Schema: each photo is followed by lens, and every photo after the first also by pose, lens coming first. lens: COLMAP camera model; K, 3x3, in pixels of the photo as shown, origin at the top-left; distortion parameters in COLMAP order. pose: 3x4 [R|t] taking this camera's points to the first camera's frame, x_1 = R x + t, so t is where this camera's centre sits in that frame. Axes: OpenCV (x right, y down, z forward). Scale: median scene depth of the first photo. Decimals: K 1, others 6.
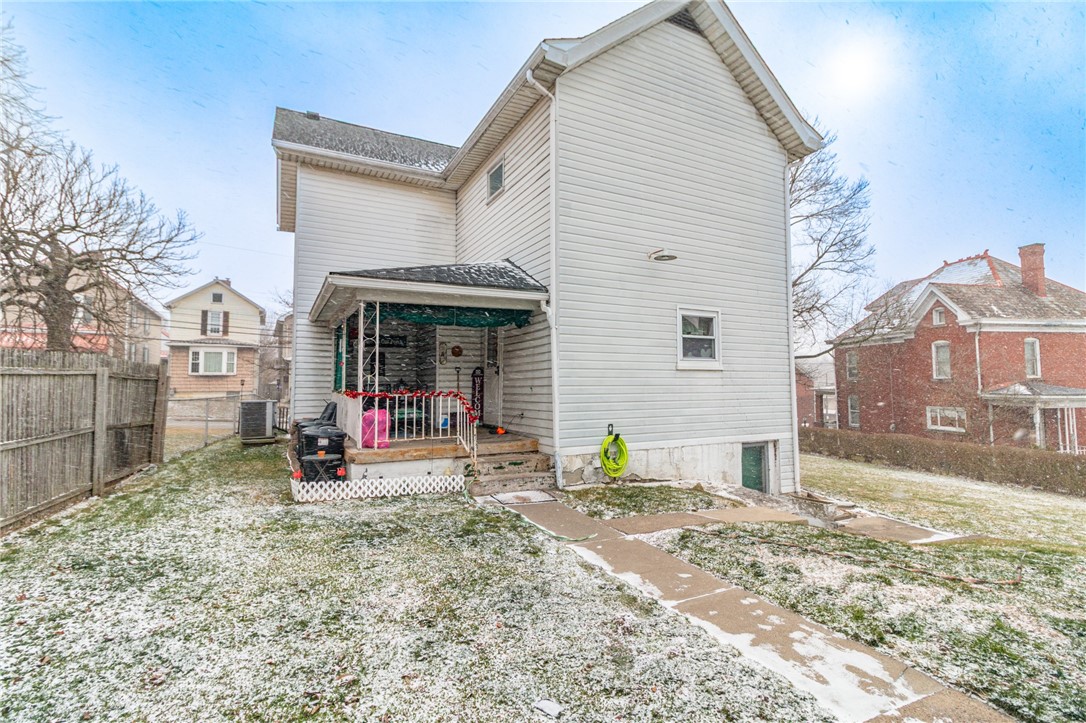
lens RADIAL K [[495.4, 0, 545.7], [0, 495.4, 353.4], [0, 0, 1]] dist [0.003137, 0.000231]
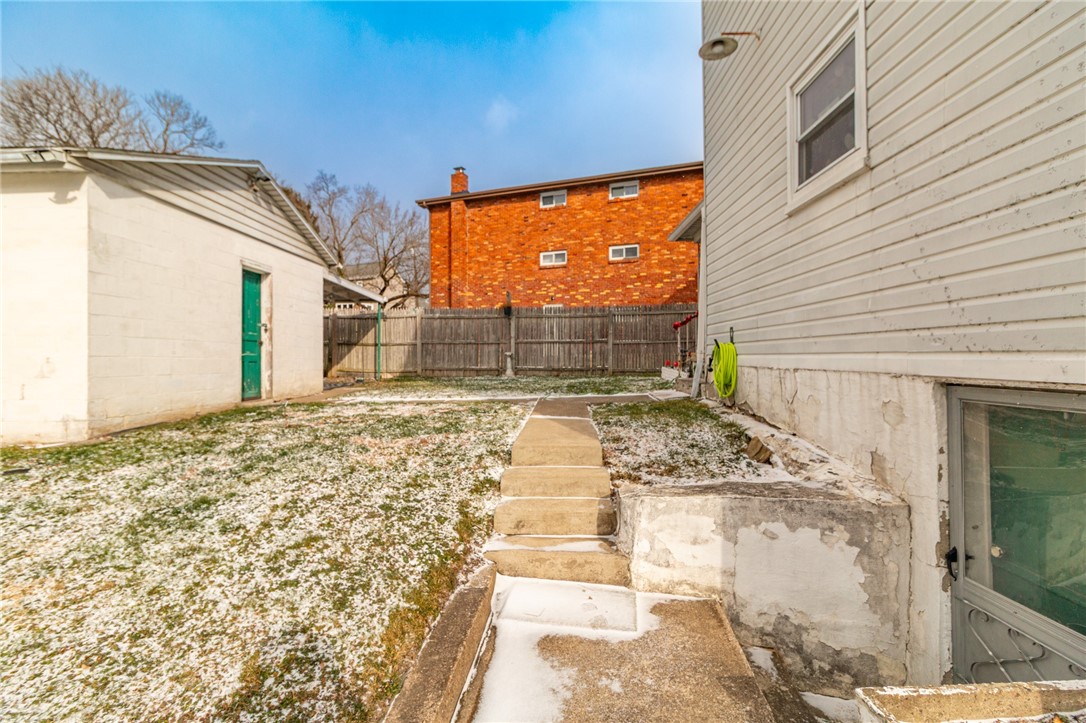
lens RADIAL K [[495.4, 0, 545.7], [0, 495.4, 353.4], [0, 0, 1]] dist [0.003137, 0.000231]
pose [[-0.469176, 0.001552, -0.883103, 0.789222], [0.064269, 0.997407, -0.032392, 0.164831], [0.880763, -0.071954, -0.468059, 0.968903]]
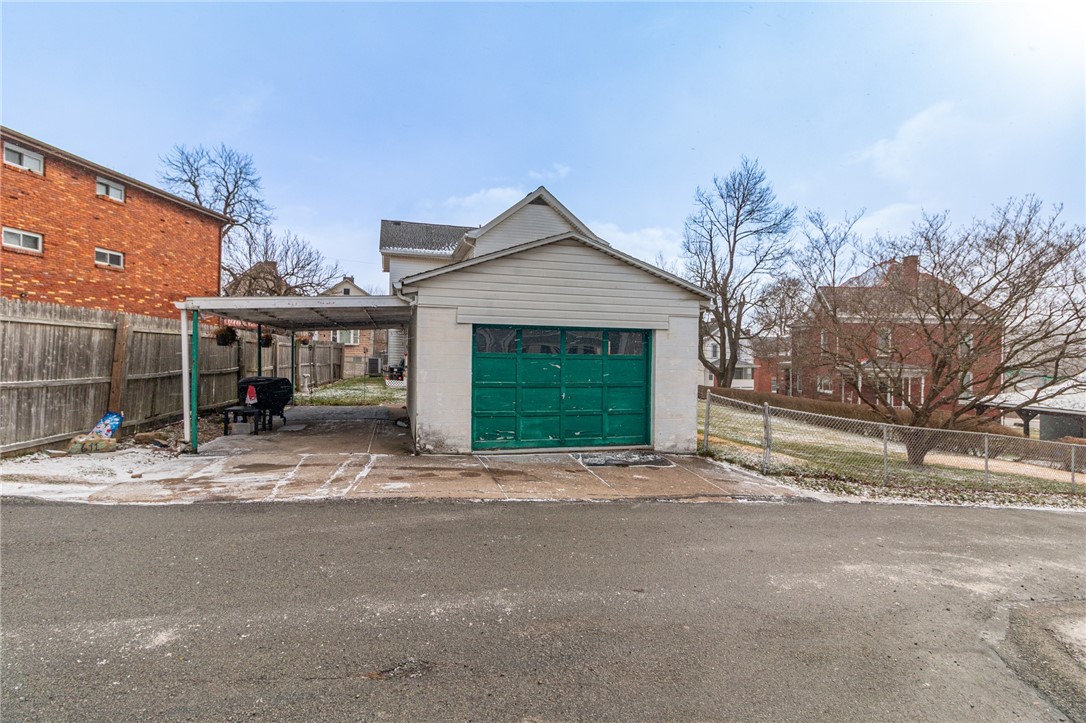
lens RADIAL K [[515.3, 0, 548.5], [0, 515.3, 356.6], [0, 0, 1]] dist [-0.001054, 0.000331]
pose [[0.981344, 0.018947, -0.191327, 0.830254], [-0.007311, 0.998090, 0.061340, -0.079650], [0.192124, -0.058797, 0.979608, -1.480130]]
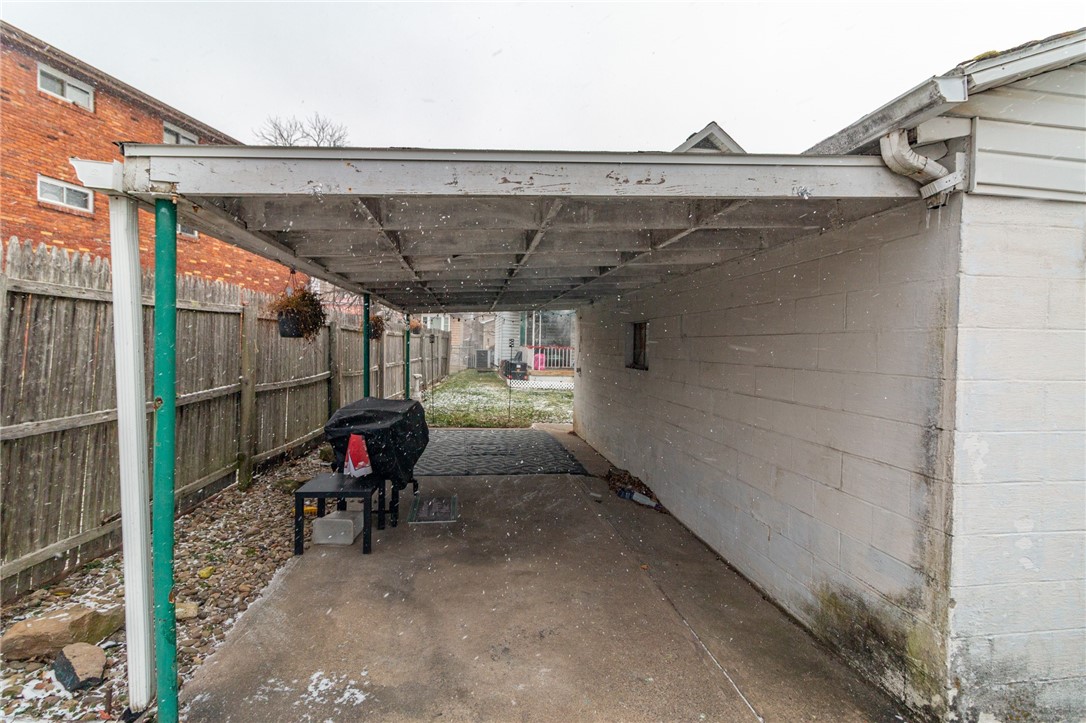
lens RADIAL K [[494.0, 0, 550.3], [0, 494.0, 354.5], [0, 0, 1]] dist [0.000846, 0.000233]
pose [[0.949475, 0.032994, -0.312104, 0.339677], [-0.008054, 0.996693, 0.080863, -0.054908], [0.313740, -0.074264, 0.946600, -0.932459]]
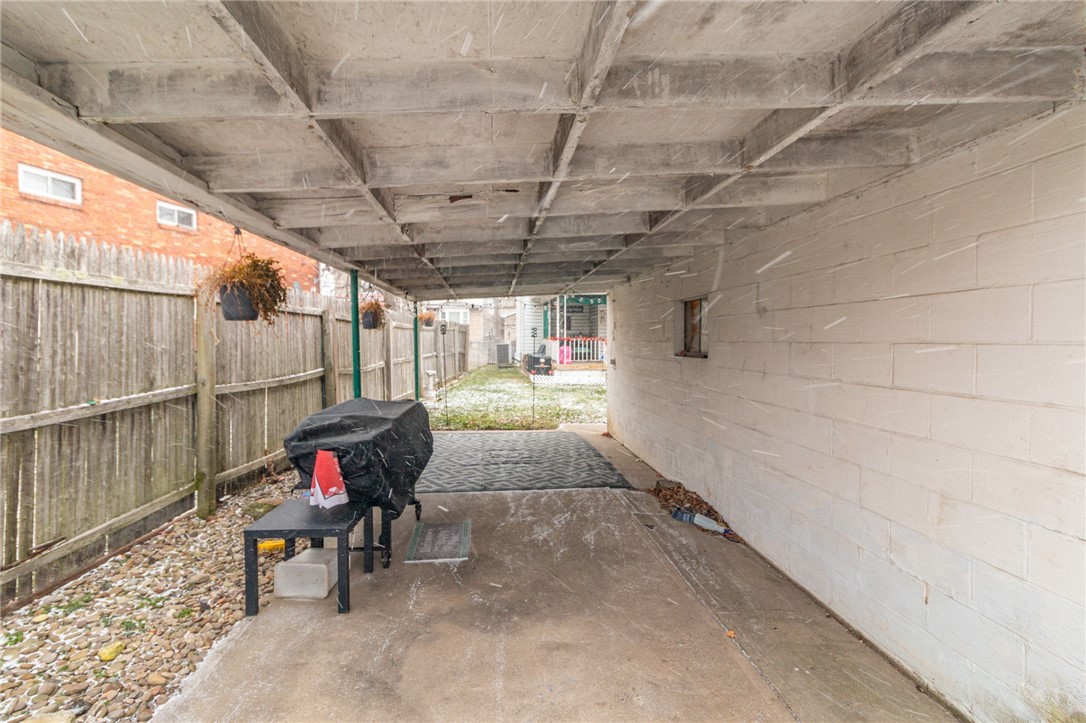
lens RADIAL K [[510.7, 0, 553.7], [0, 510.7, 353.8], [0, 0, 1]] dist [0.000275, -0.000271]
pose [[0.936566, 0.015642, -0.350143, 0.299089], [0.016783, 0.995856, 0.089382, -0.038403], [0.350090, -0.089588, 0.932422, -0.837071]]
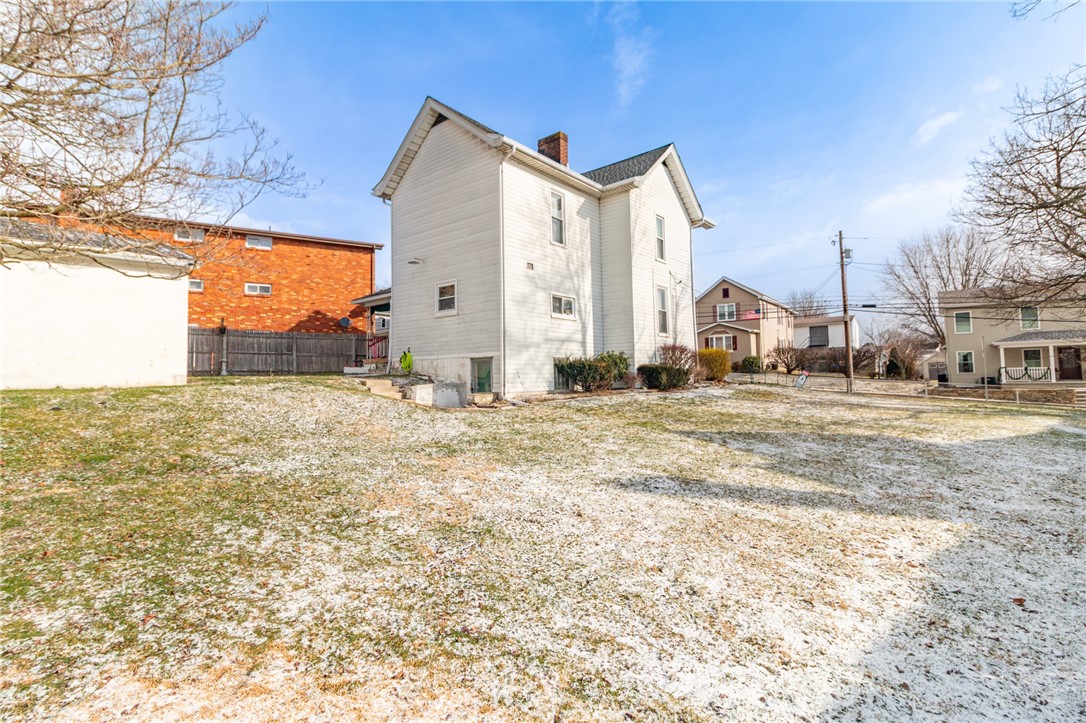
lens RADIAL K [[494.0, 0, 550.3], [0, 494.0, 354.5], [0, 0, 1]] dist [0.000846, 0.000233]
pose [[0.417574, -0.043136, -0.907618, 2.034159], [0.072832, 0.997248, -0.013888, 0.217677], [0.905719, -0.060304, 0.419566, 0.582976]]
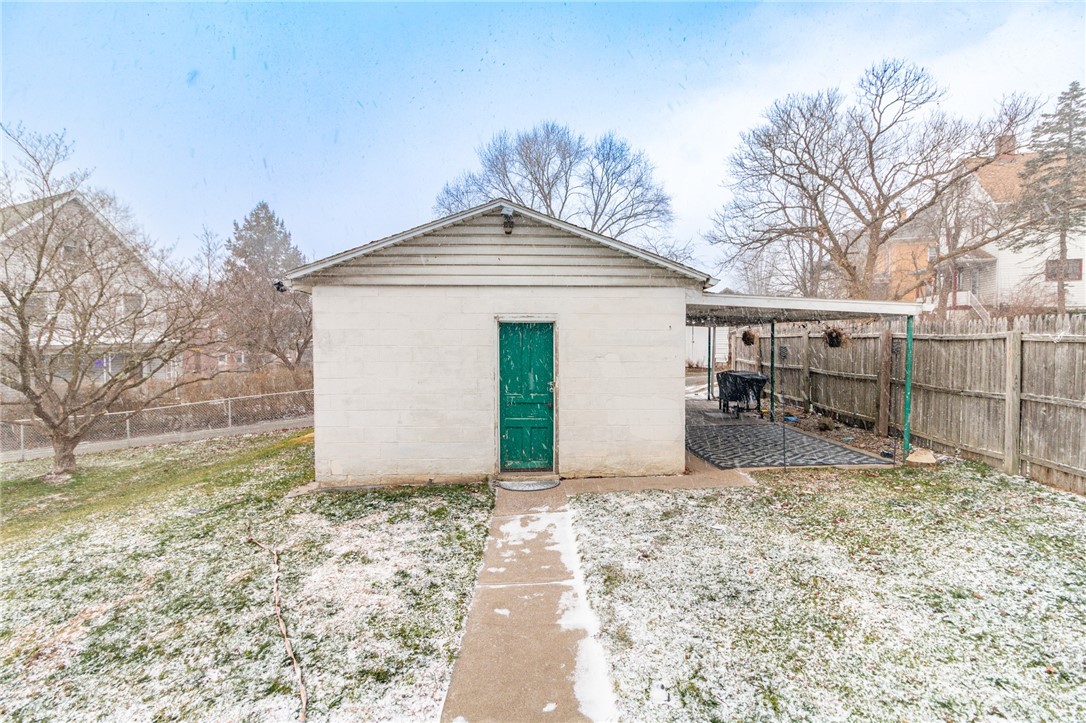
lens RADIAL K [[510.7, 0, 553.7], [0, 510.7, 353.8], [0, 0, 1]] dist [0.000275, -0.000271]
pose [[-0.917713, -0.002738, 0.397234, -0.051803], [-0.016723, 0.999356, -0.031746, 0.032733], [-0.396891, -0.035777, -0.917168, 0.815058]]
